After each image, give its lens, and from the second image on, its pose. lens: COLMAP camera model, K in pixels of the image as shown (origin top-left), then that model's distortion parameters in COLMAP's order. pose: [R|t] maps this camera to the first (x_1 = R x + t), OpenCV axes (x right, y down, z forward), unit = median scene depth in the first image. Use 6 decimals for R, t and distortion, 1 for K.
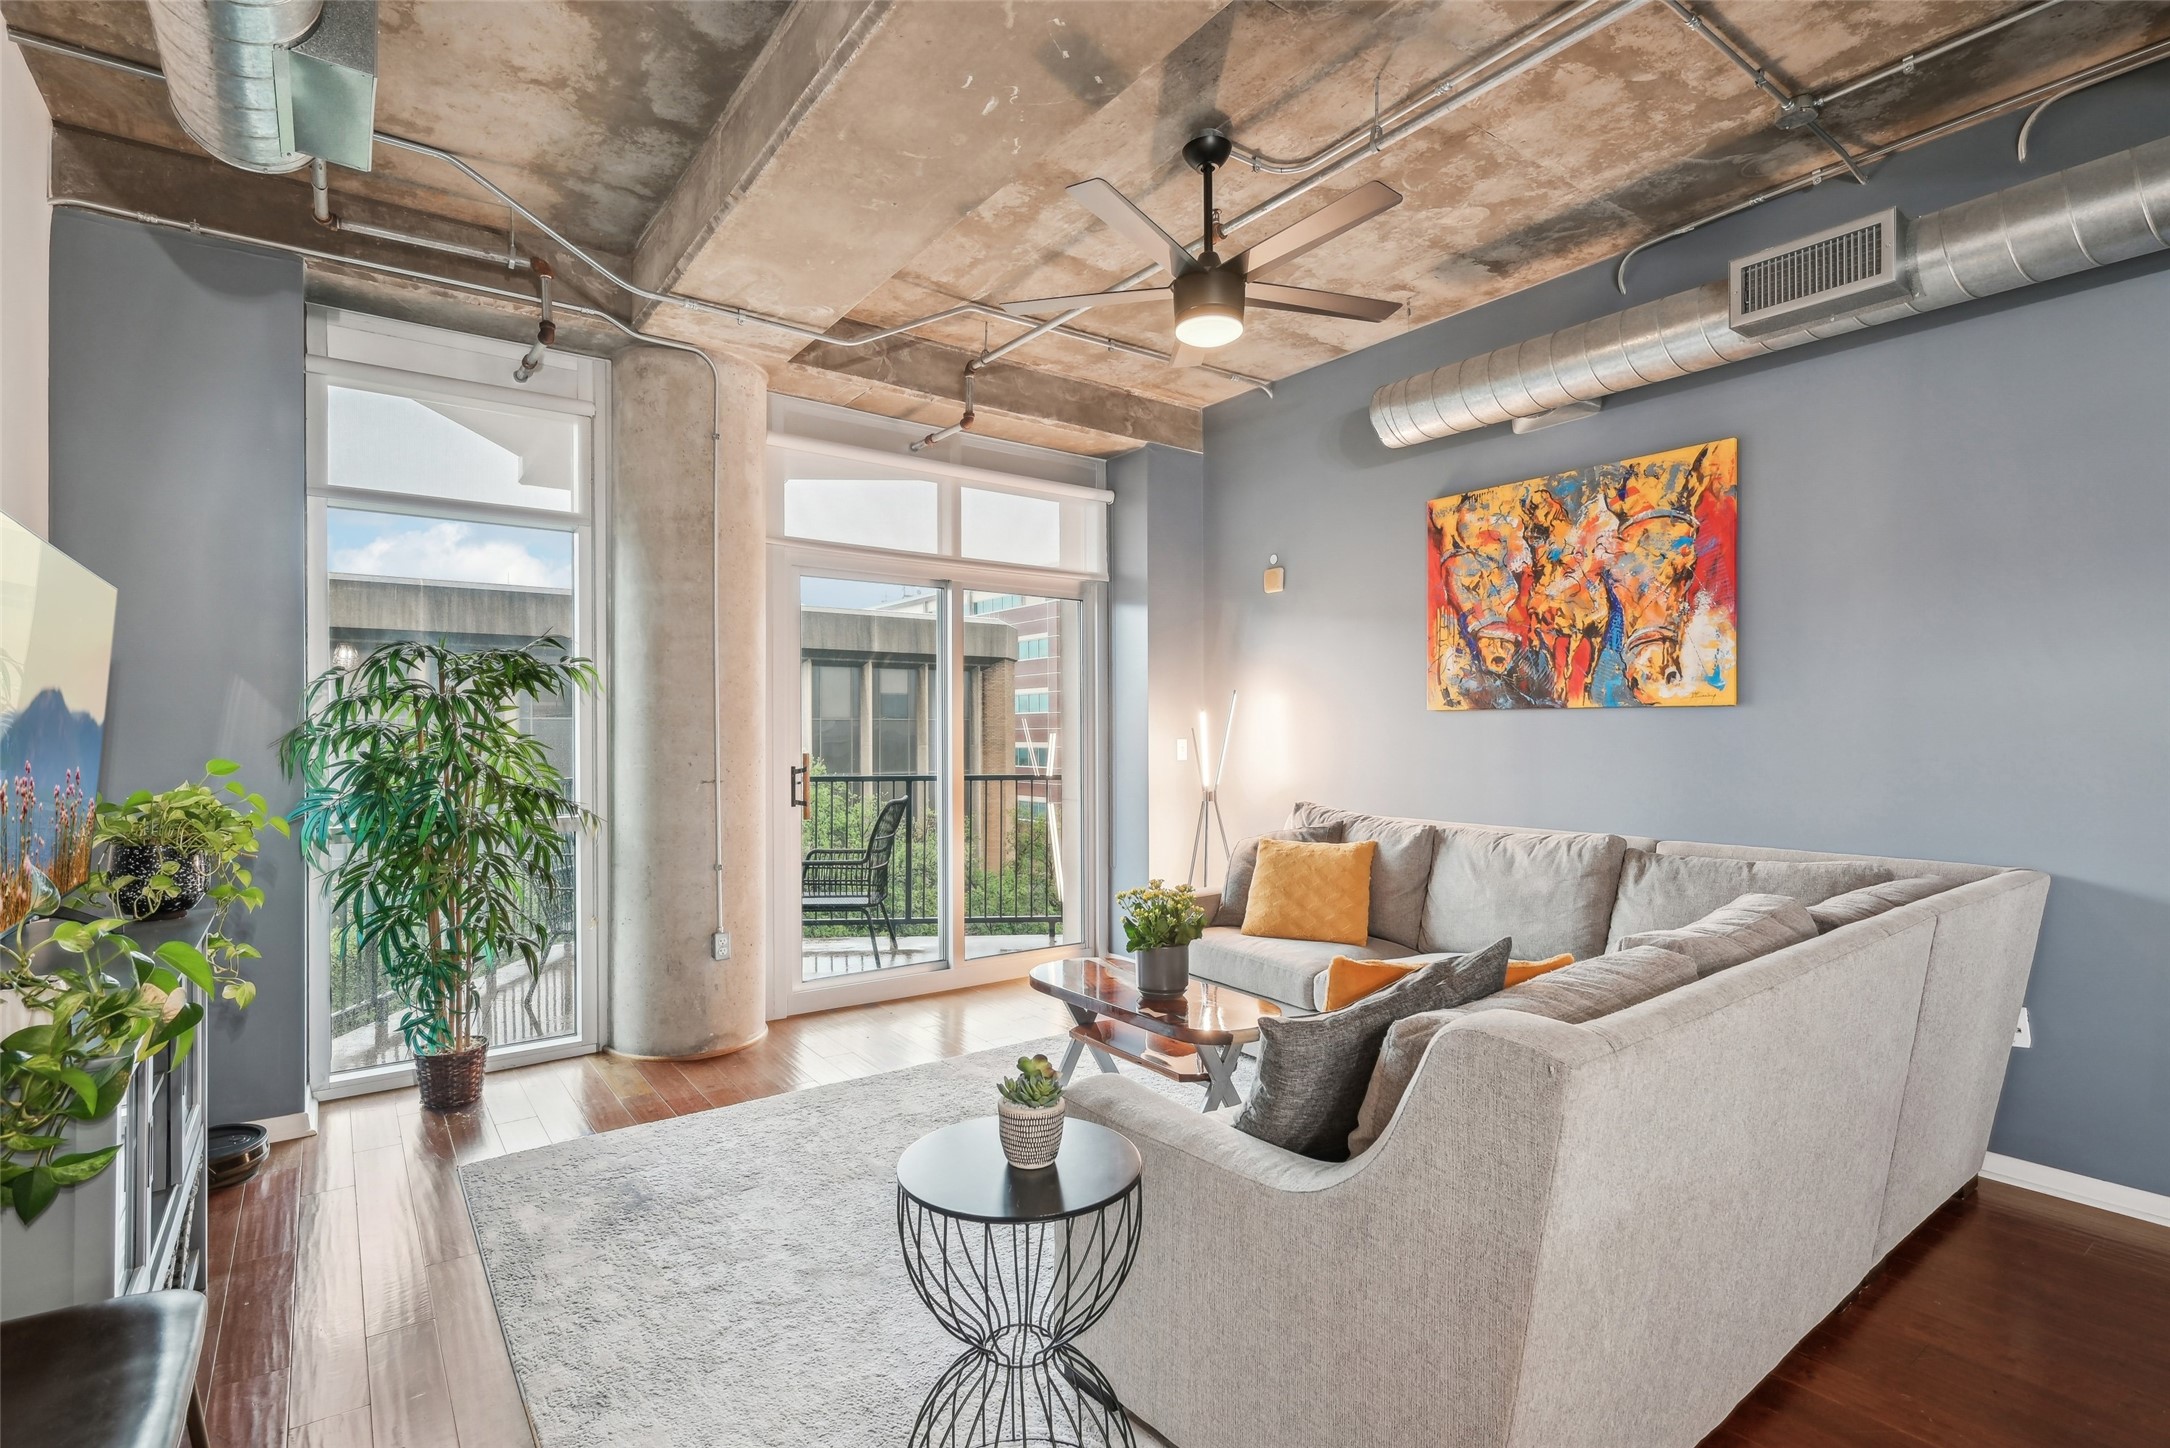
lens RADIAL K [[1007.9, 0, 1072.9], [0, 1007.9, 723.5], [0, 0, 1]] dist [-0.002126, 0.000566]
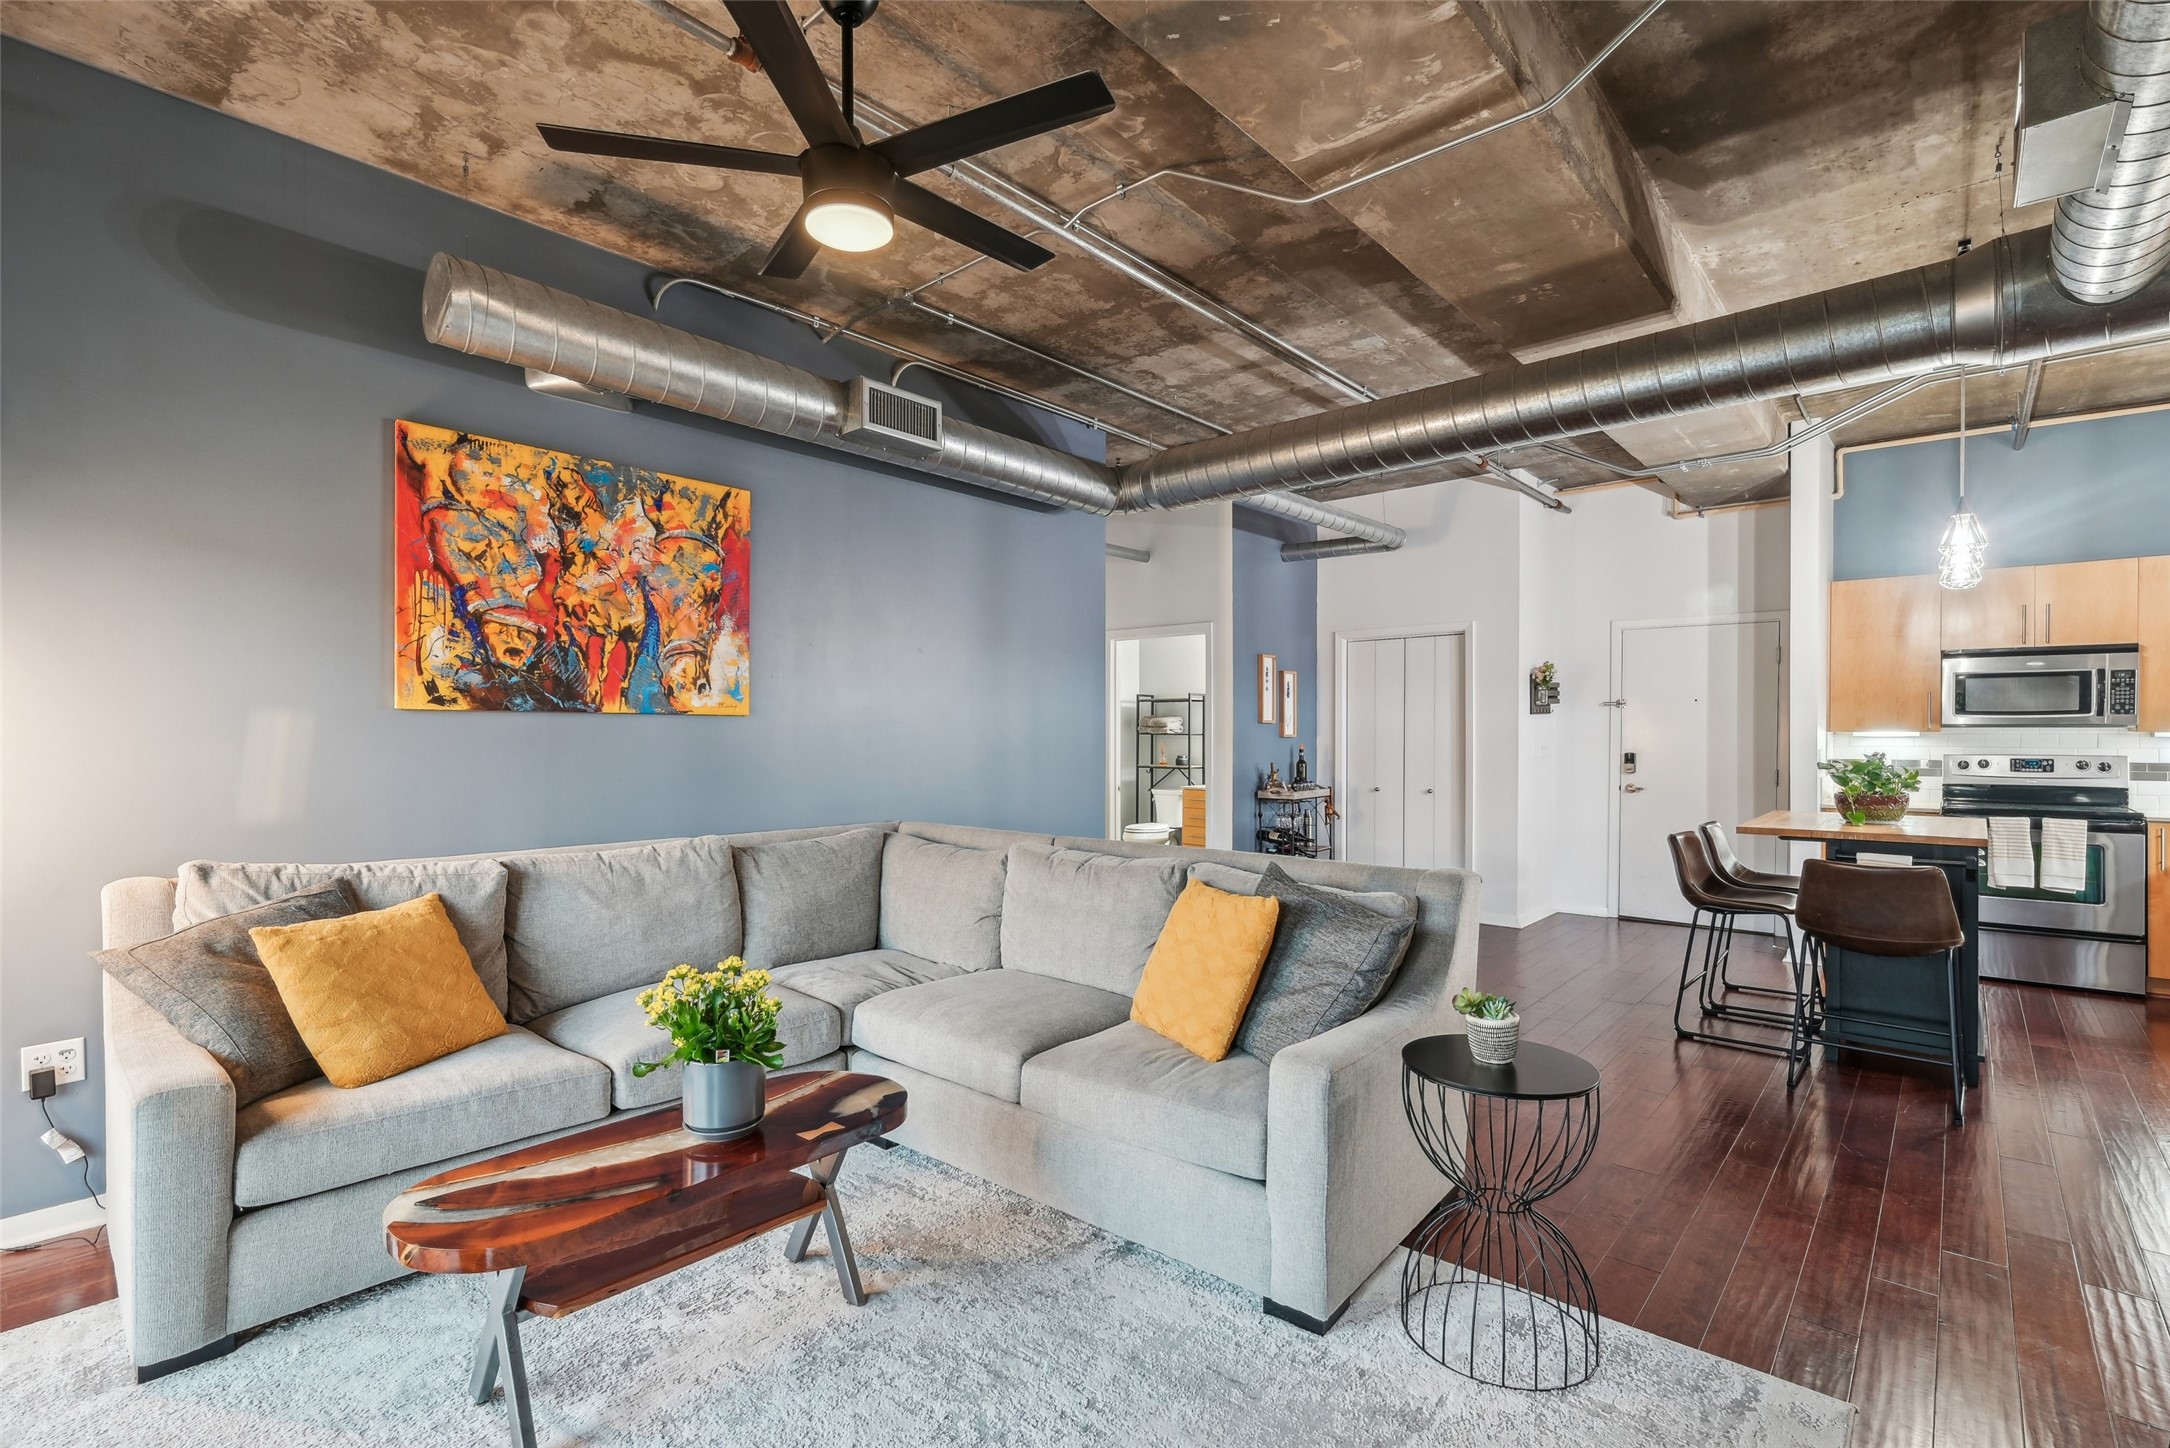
lens RADIAL K [[1007.9, 0, 1085.1], [0, 1007.9, 737.9], [0, 0, 1]] dist [-0.002126, 0.000566]
pose [[-0.217799, -0.002458, 0.975991, -0.520795], [-0.008013, 0.999968, 0.000731, 0.003682], [-0.975961, -0.007661, -0.217812, 0.761814]]
